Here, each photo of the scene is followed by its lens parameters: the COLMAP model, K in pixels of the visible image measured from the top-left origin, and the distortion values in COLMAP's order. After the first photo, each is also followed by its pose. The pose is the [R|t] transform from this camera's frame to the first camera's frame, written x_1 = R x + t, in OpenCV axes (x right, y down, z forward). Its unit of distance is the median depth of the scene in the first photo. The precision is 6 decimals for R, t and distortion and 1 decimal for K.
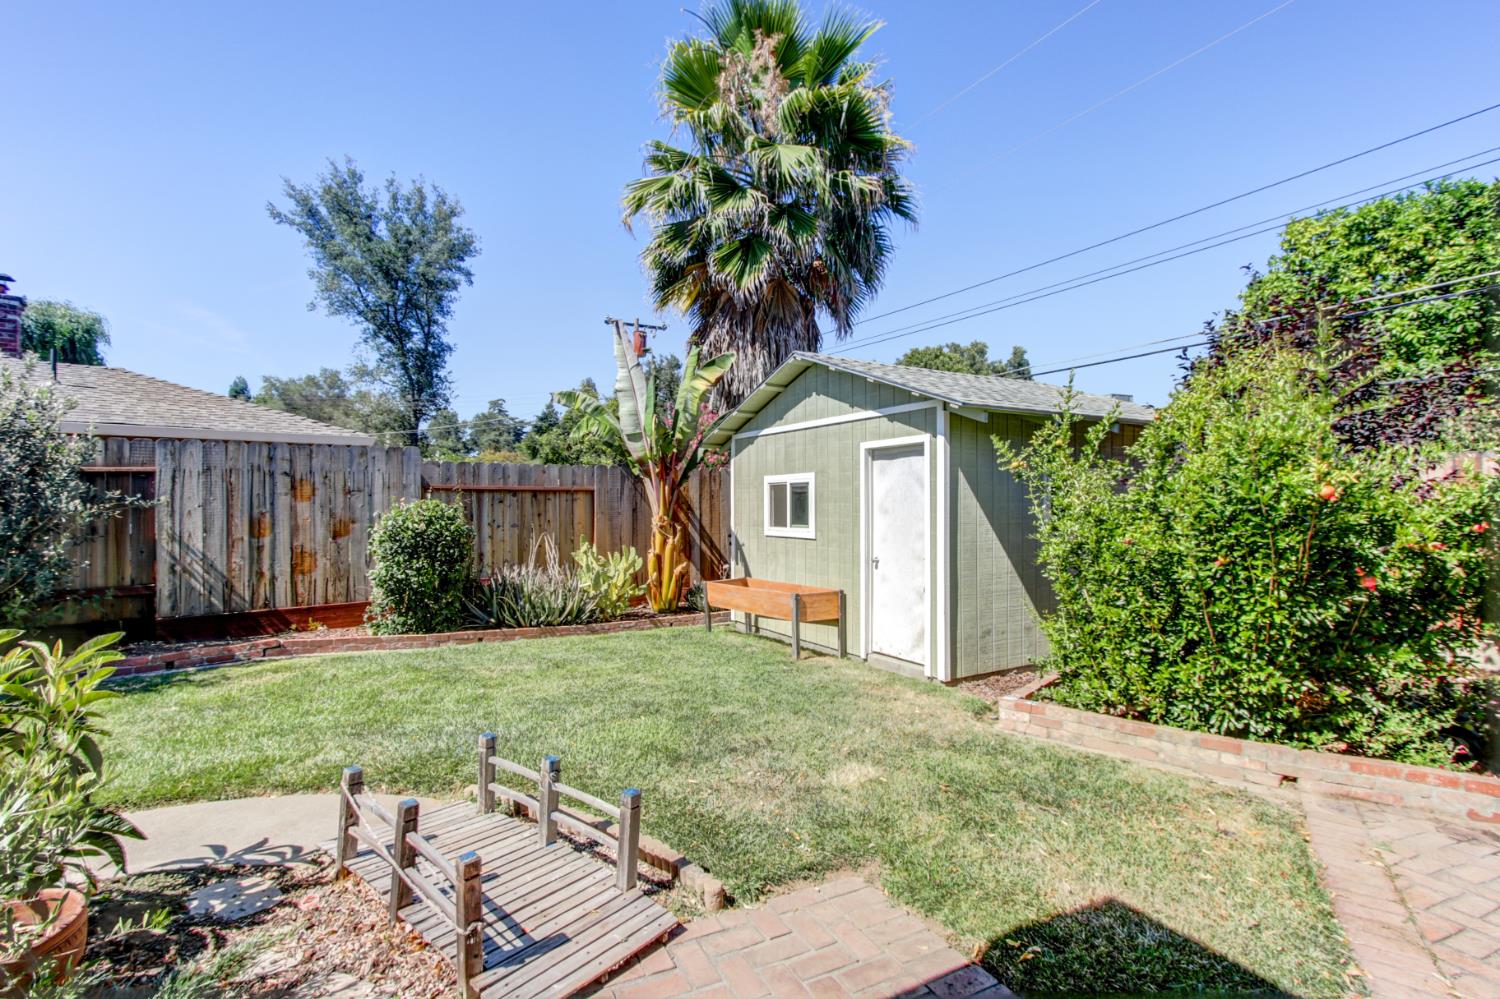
lens RADIAL K [[683.7, 0, 725.3], [0, 683.7, 500.2], [0, 0, 1]] dist [-0.002070, -0.000343]
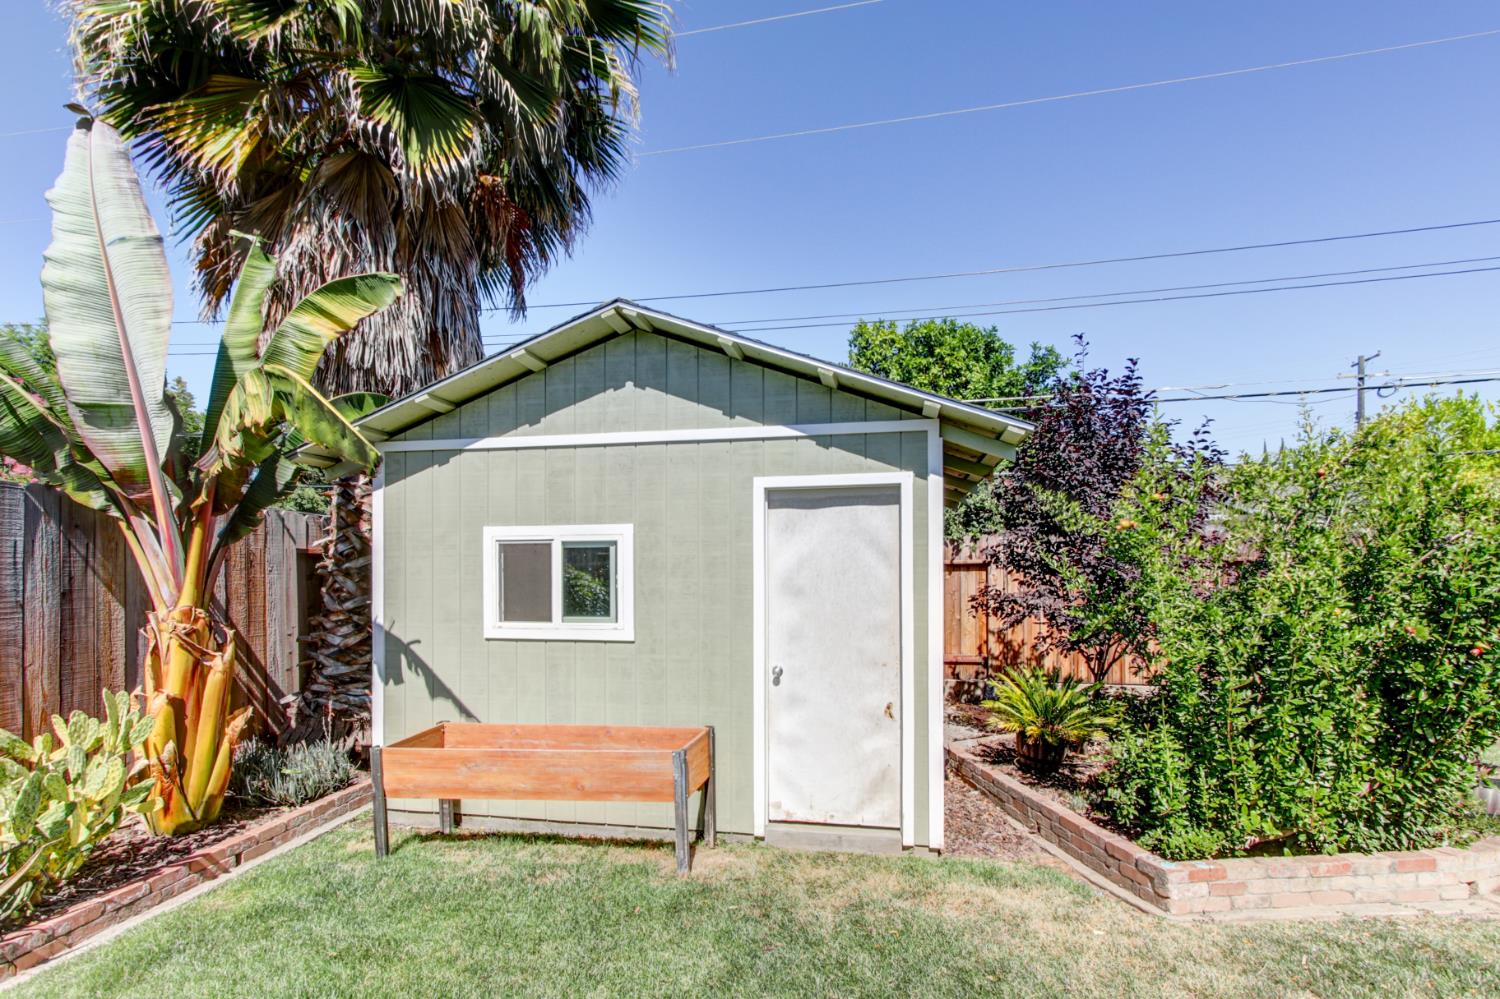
lens RADIAL K [[716.7, 0, 748.7], [0, 716.7, 564.5], [0, 0, 1]] dist [-0.001988, -0.000759]
pose [[0.647406, 0.009595, 0.762085, -0.232679], [-0.003037, 0.999945, -0.010009, -0.001071], [-0.762139, 0.004165, 0.647400, 0.489261]]
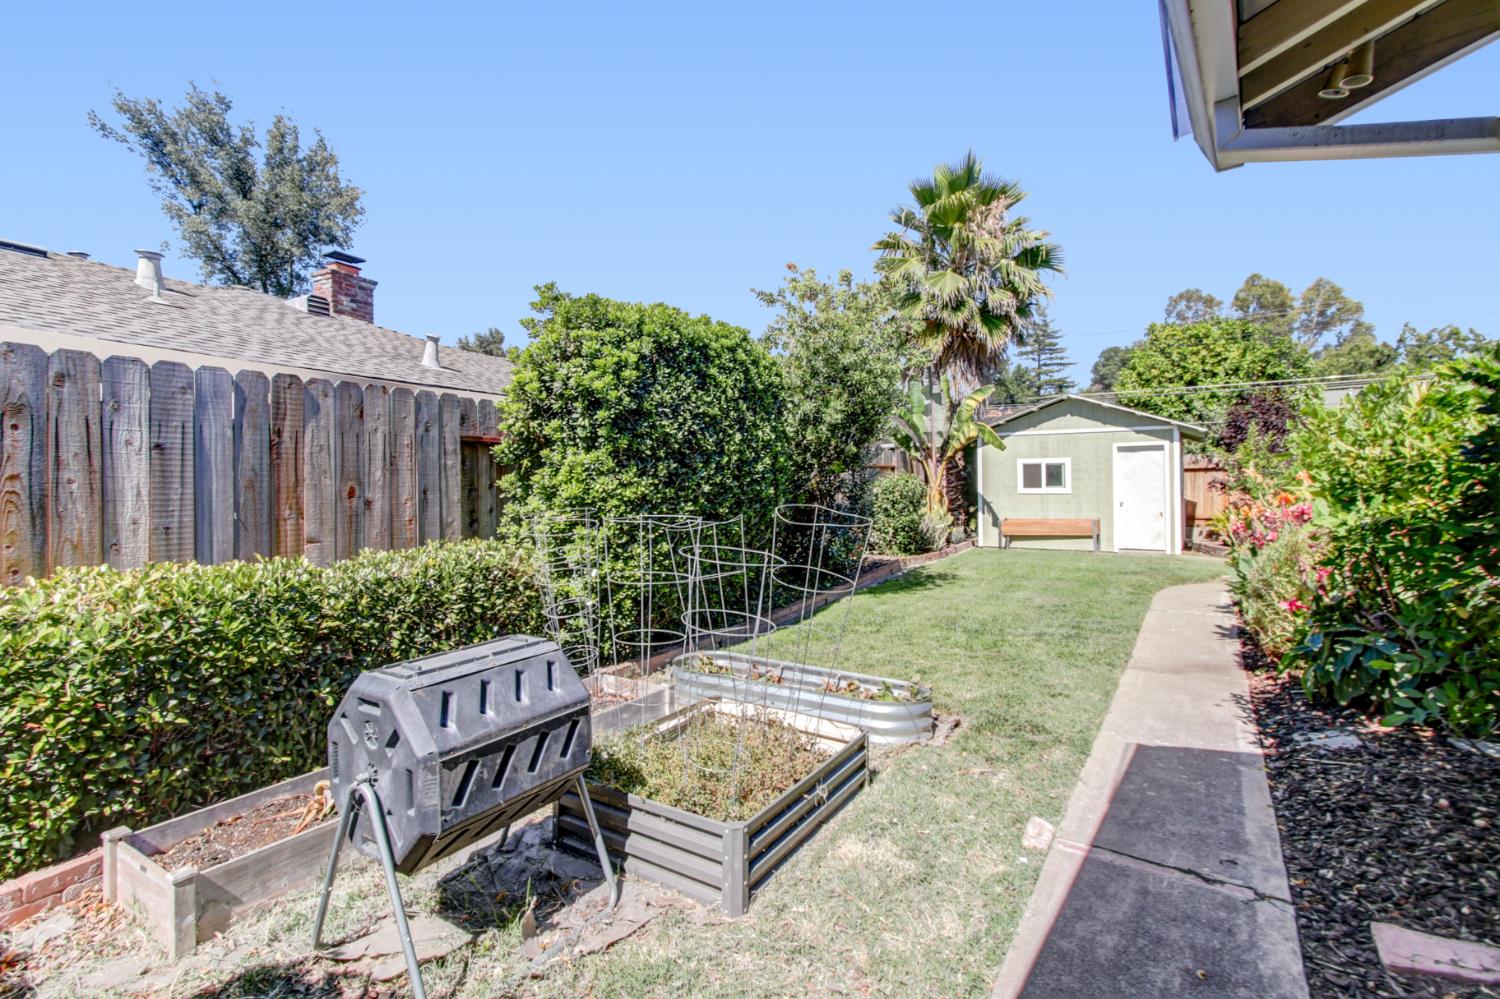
lens RADIAL K [[721.5, 0, 711.4], [0, 721.5, 489.2], [0, 0, 1]] dist [-0.002195, -0.000088]
pose [[0.892270, -0.011983, 0.451343, -1.456500], [0.008832, 0.999920, 0.009087, 0.016763], [-0.451416, -0.004122, 0.892304, -0.272683]]
